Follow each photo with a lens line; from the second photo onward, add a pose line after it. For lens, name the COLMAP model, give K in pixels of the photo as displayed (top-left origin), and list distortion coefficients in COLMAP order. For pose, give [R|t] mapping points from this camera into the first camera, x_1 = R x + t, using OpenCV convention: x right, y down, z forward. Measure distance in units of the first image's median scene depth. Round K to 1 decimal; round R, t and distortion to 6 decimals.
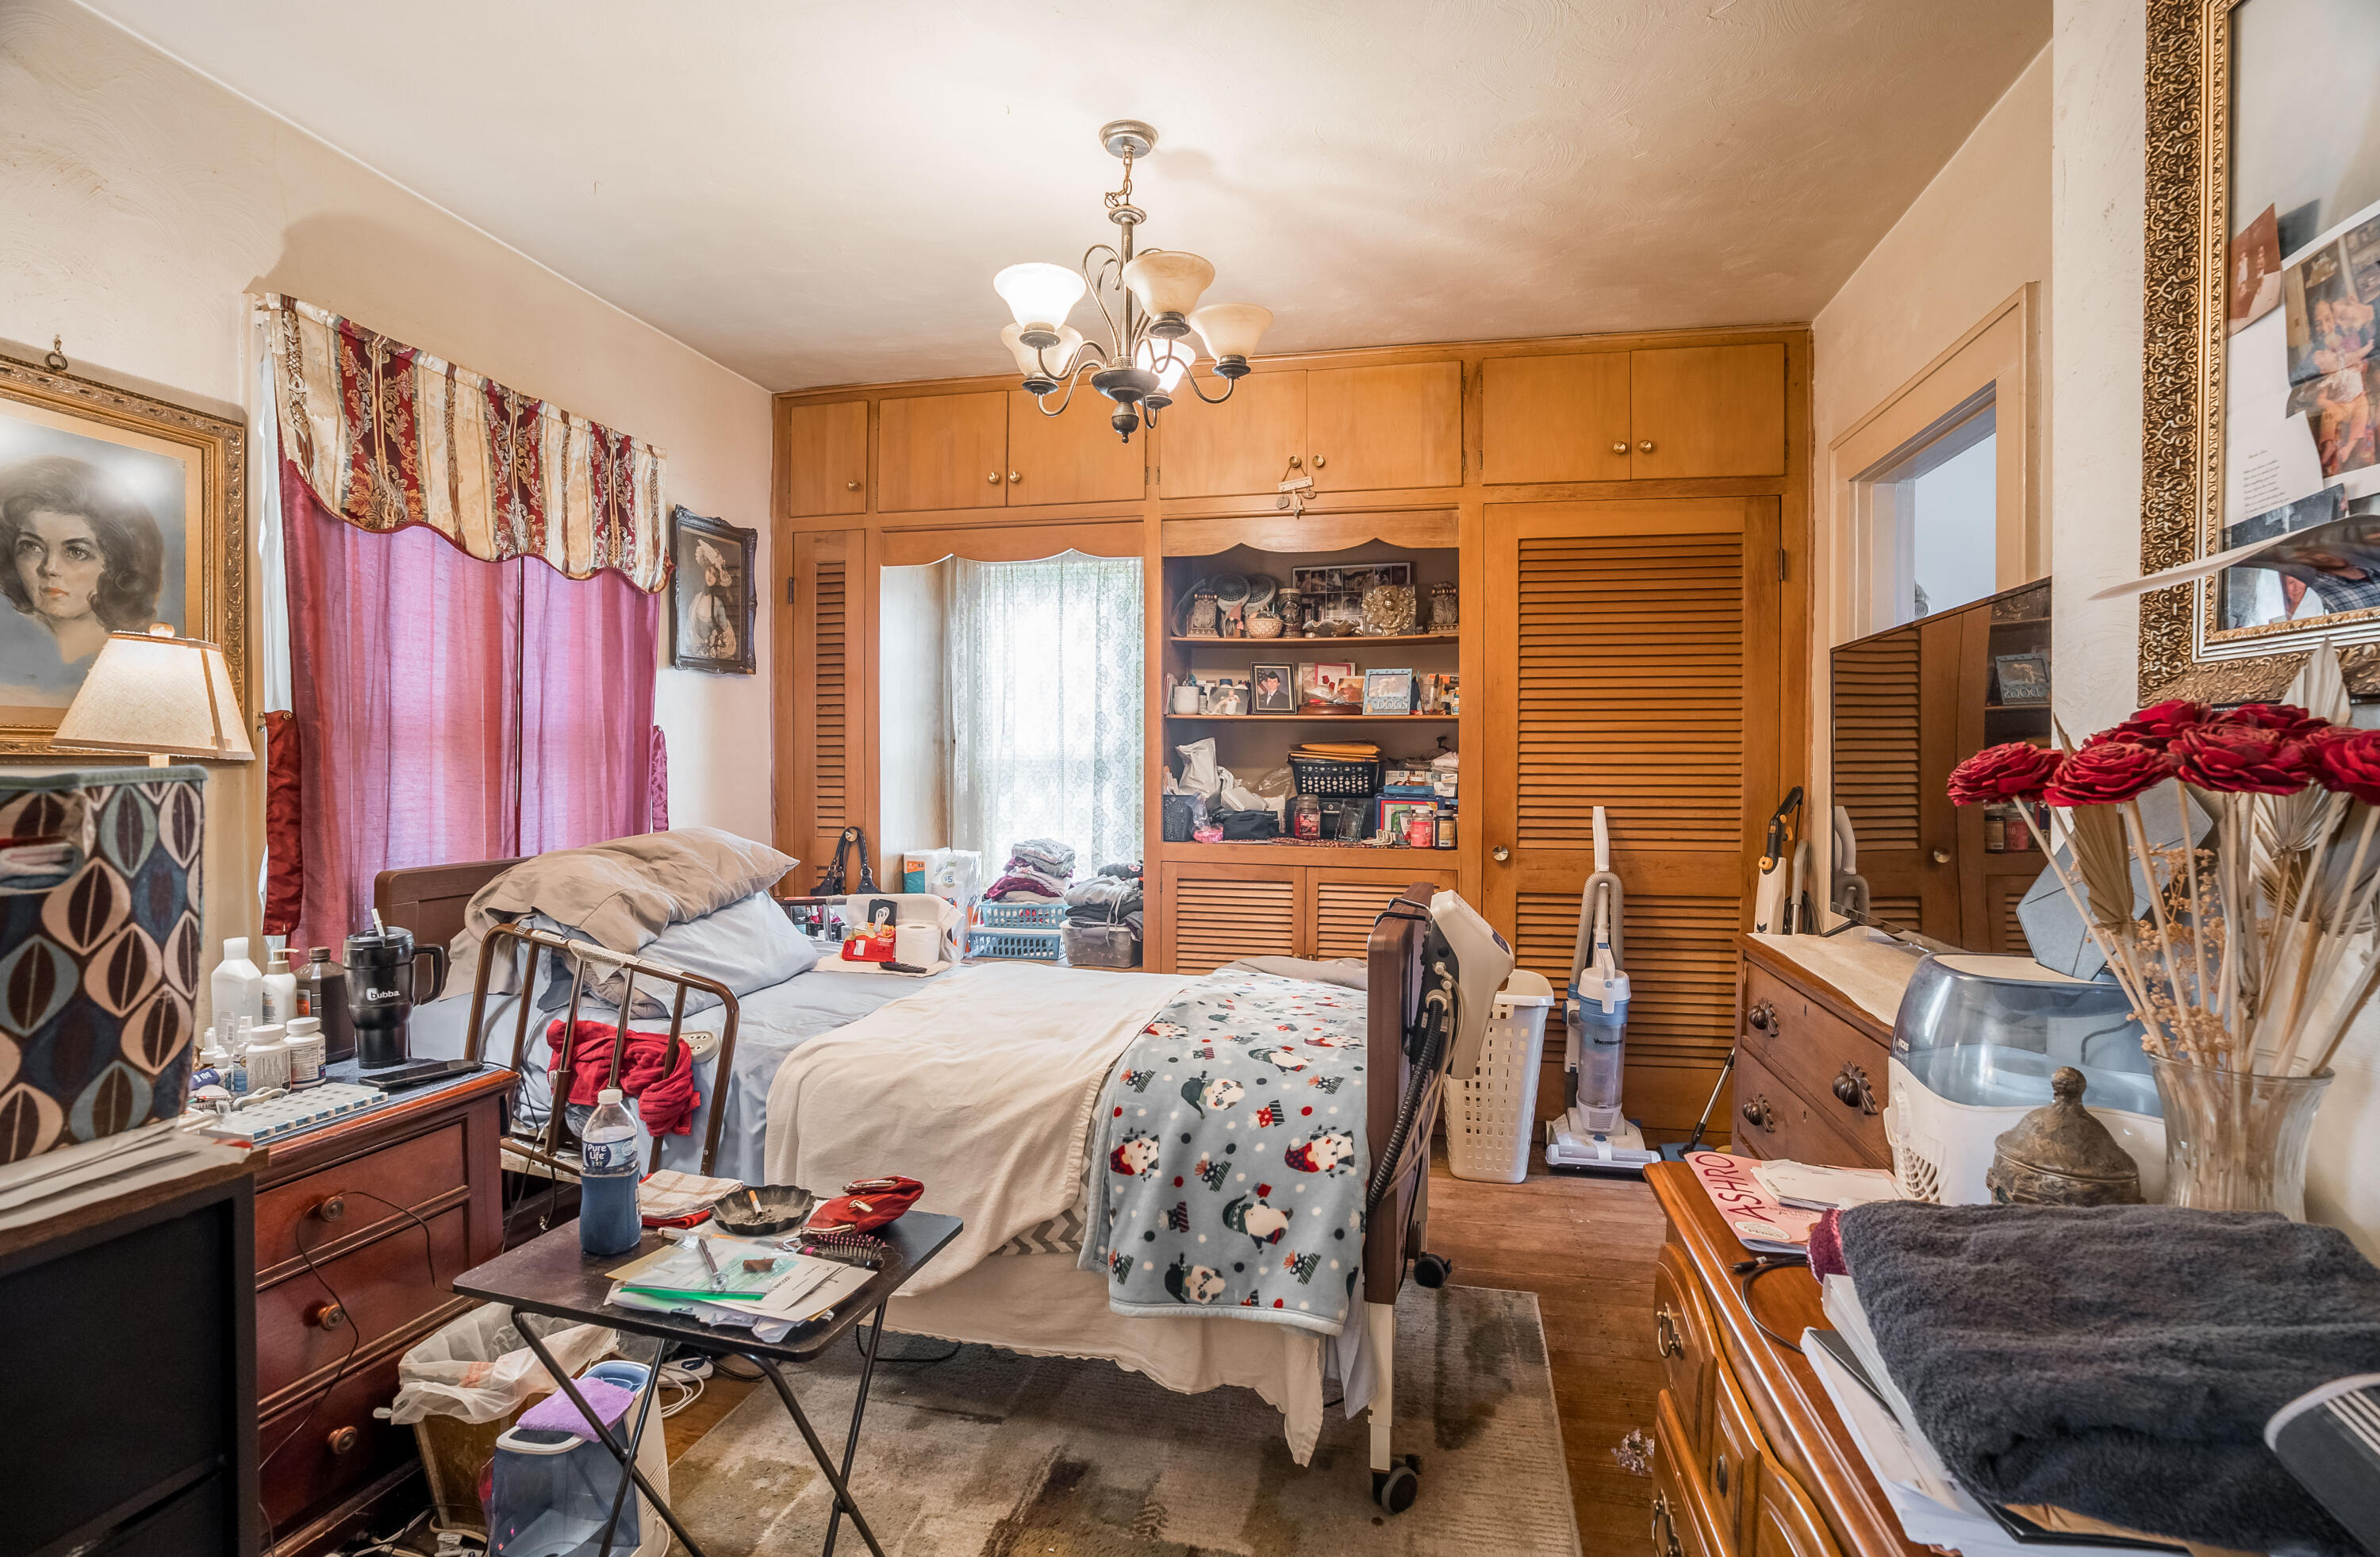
lens RADIAL K [[1103.6, 0, 1198.9], [0, 1103.6, 775.3], [0, 0, 1]] dist [-0.022208, 0.002551]
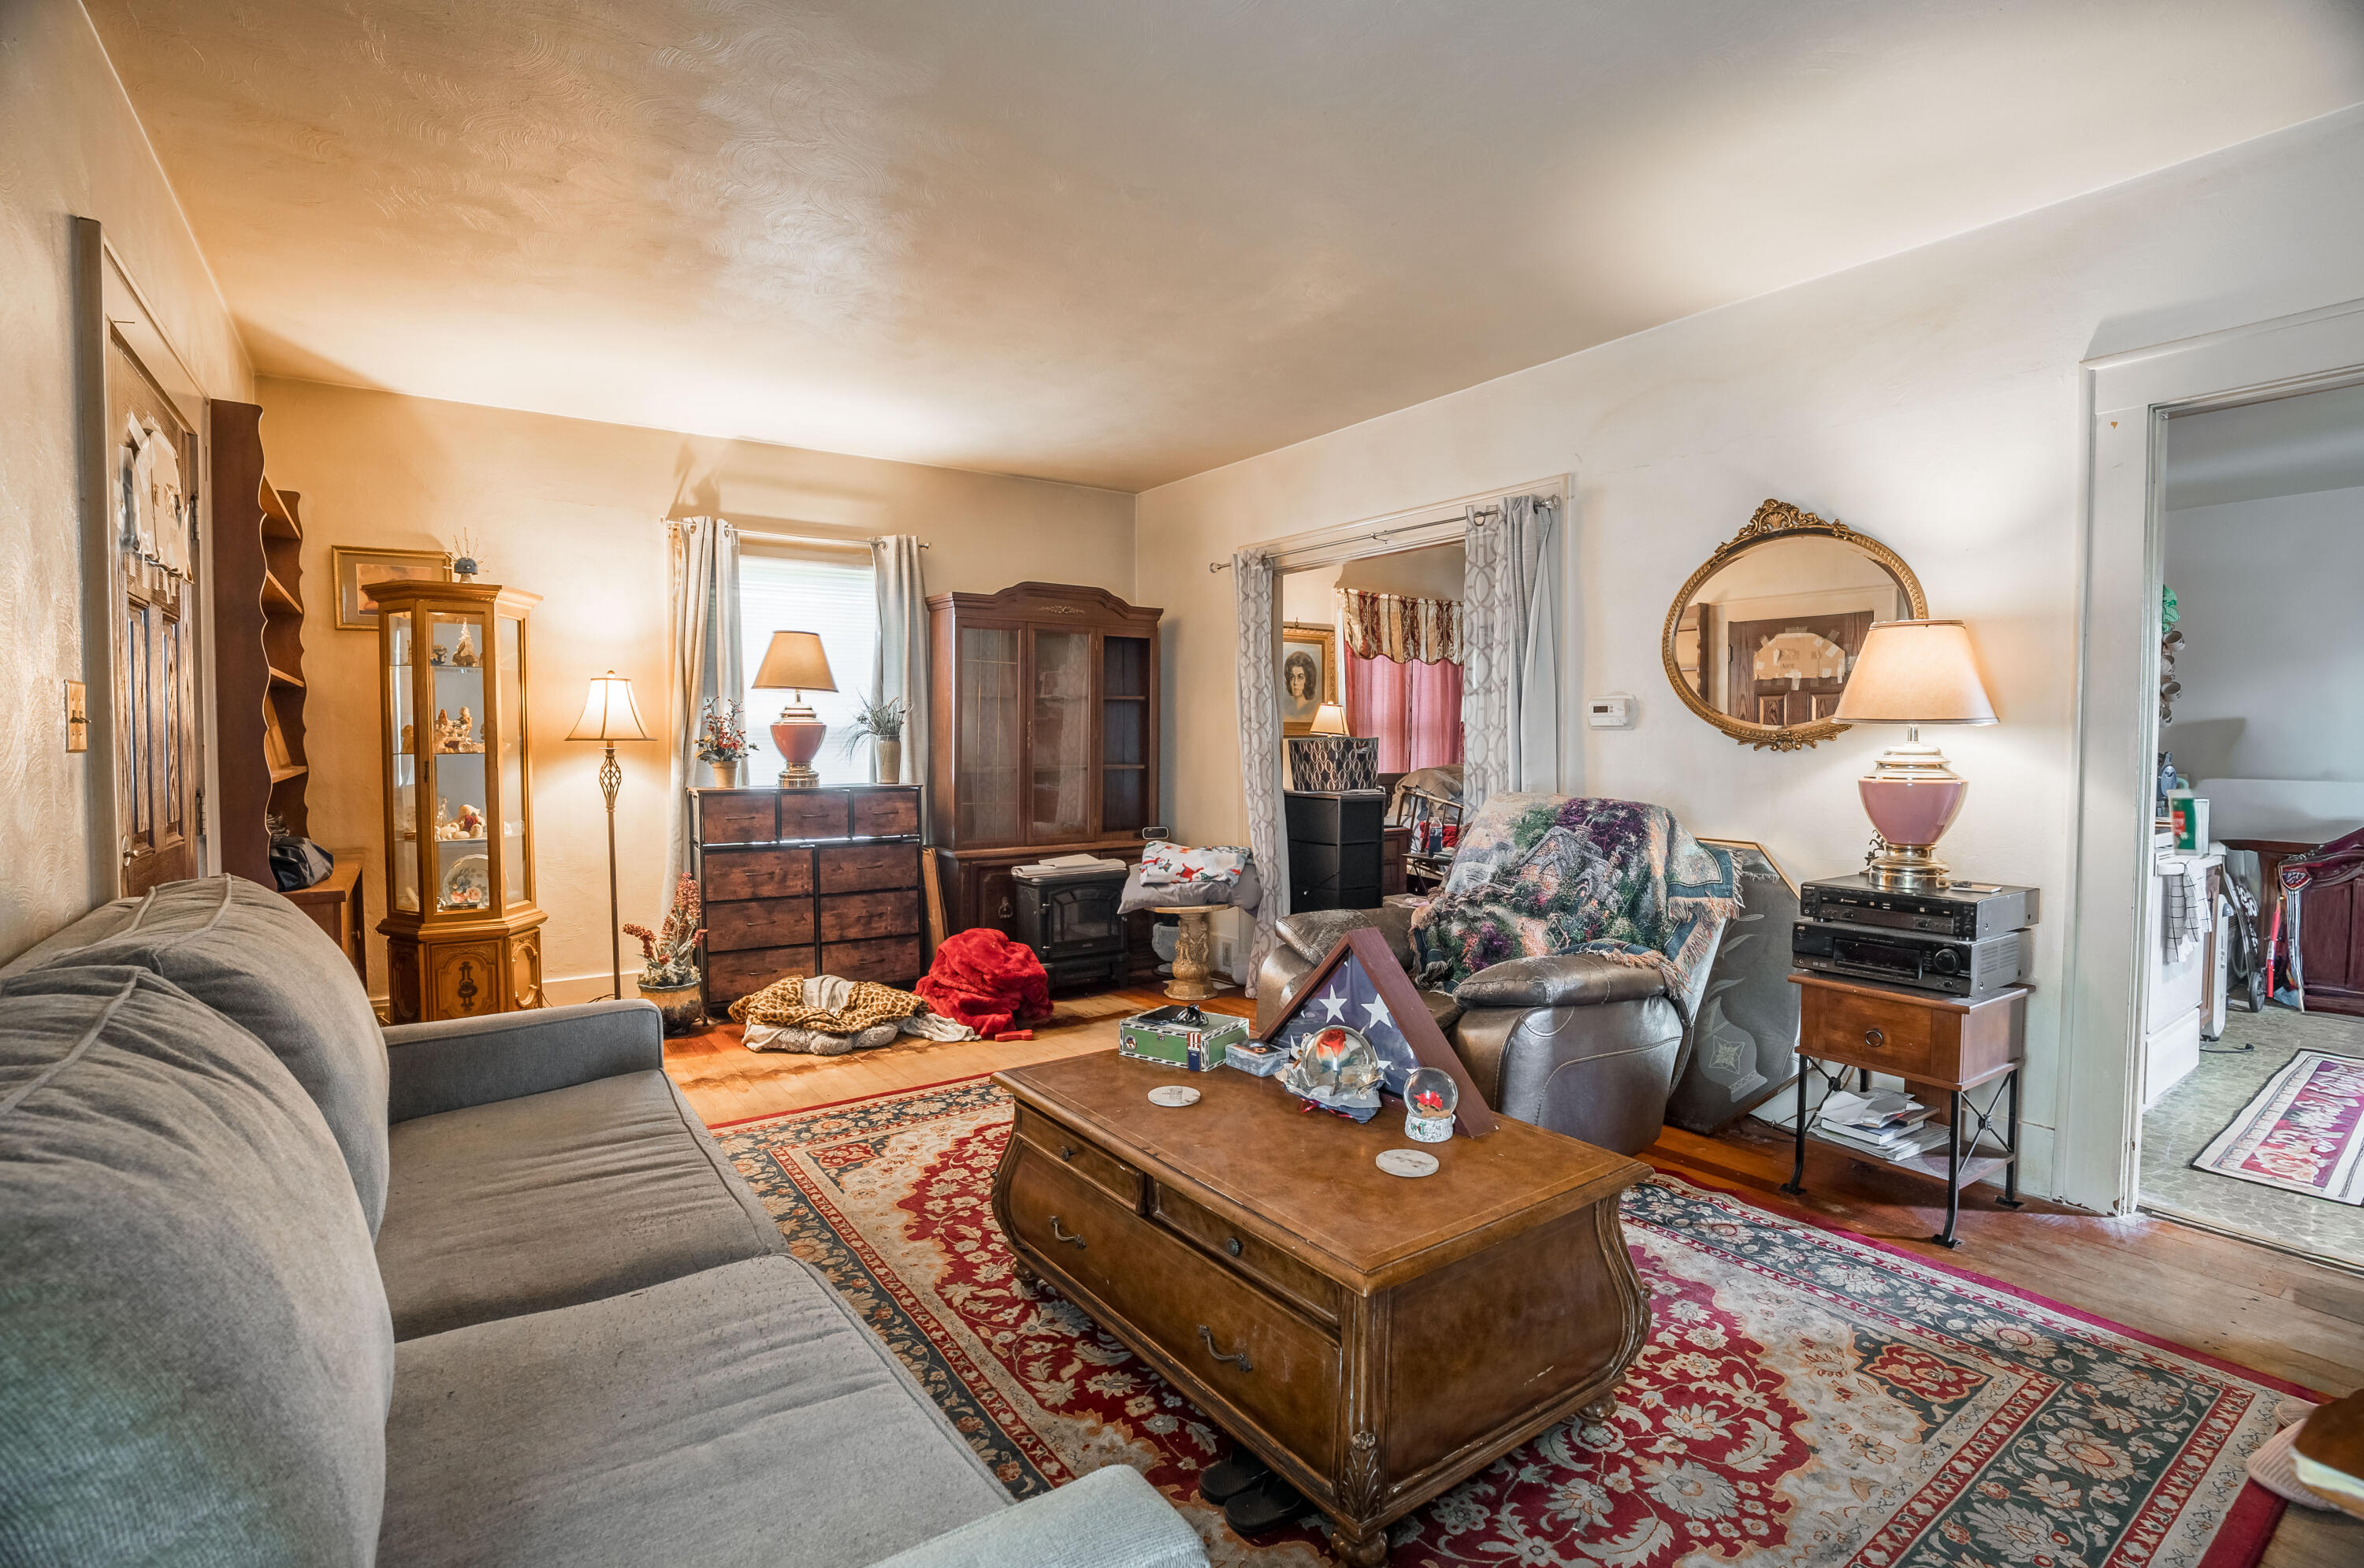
lens RADIAL K [[1076.1, 0, 1168.8], [0, 1076.1, 773.7], [0, 0, 1]] dist [-0.021613, 0.002639]
pose [[0.725756, 0.015084, -0.687787, 0.774279], [-0.005857, 0.999859, 0.015747, 0.038709], [0.687928, -0.007400, 0.725741, -1.341956]]
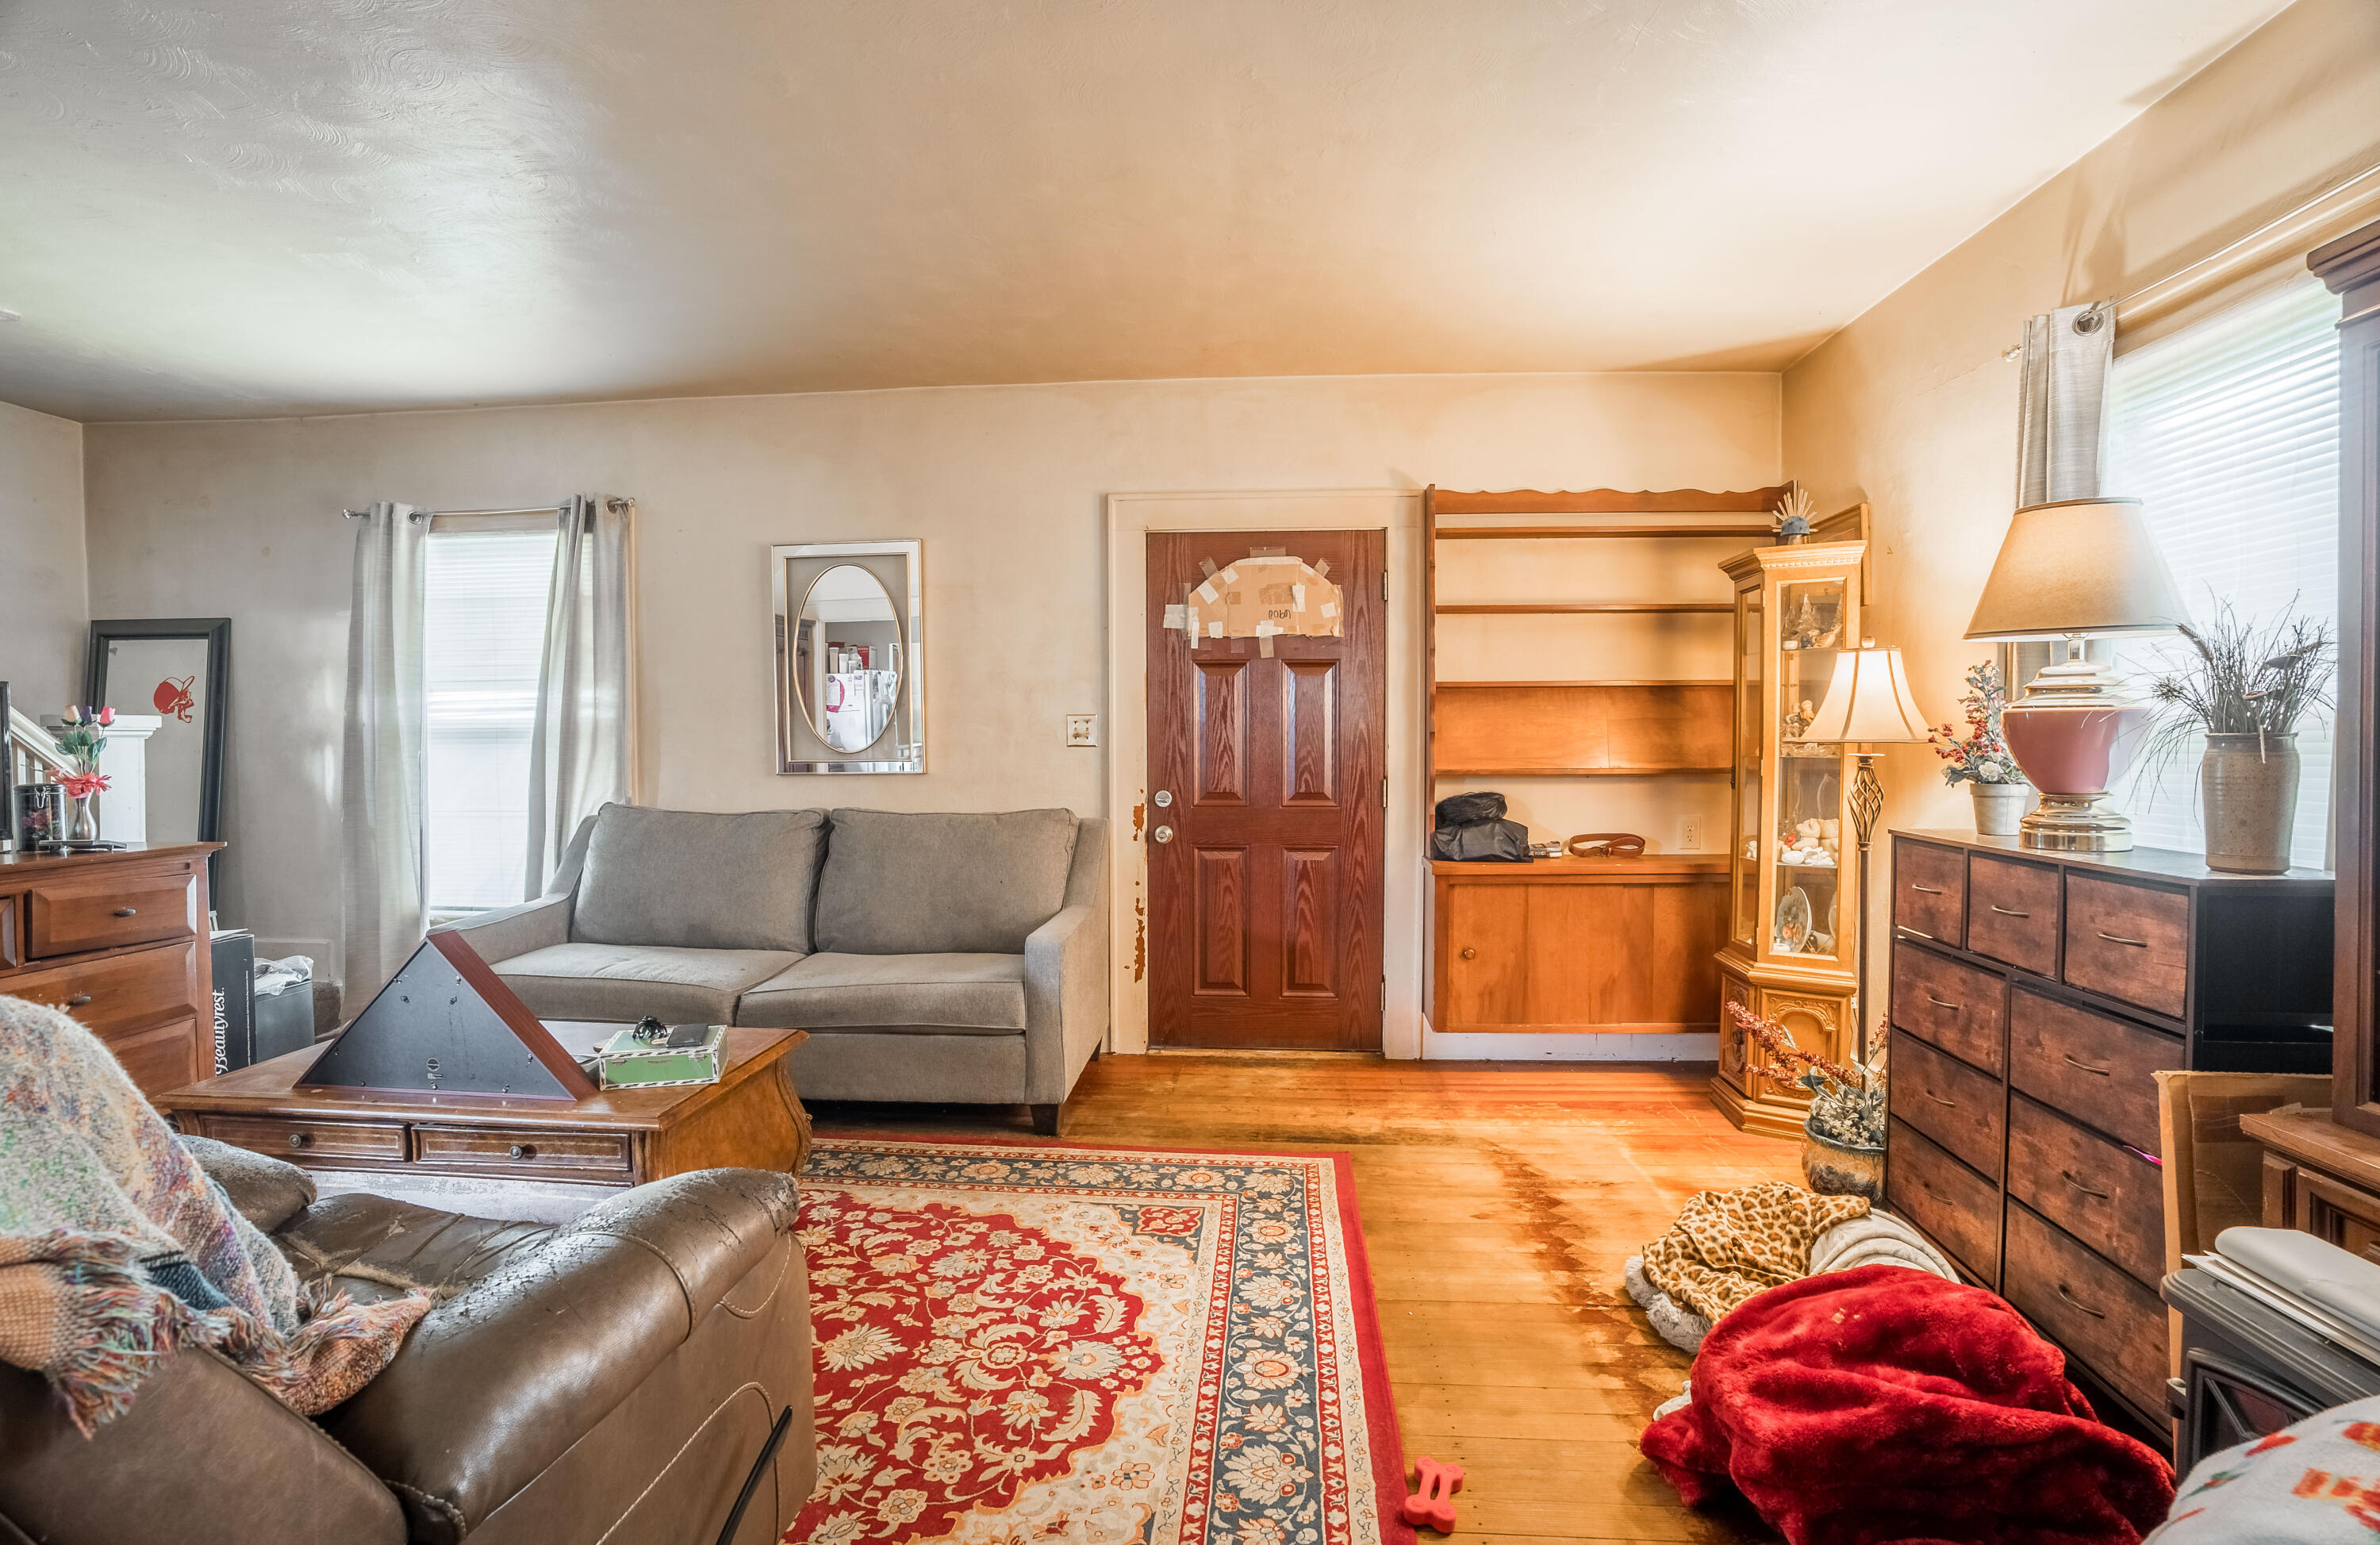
lens RADIAL K [[1103.6, 0, 1193.4], [0, 1103.6, 769.3], [0, 0, 1]] dist [-0.022208, 0.002551]
pose [[-0.991399, 0.010308, -0.130471, -0.147712], [0.005032, 0.999158, 0.040708, -0.004222], [0.130781, 0.039701, -0.990616, 0.264611]]
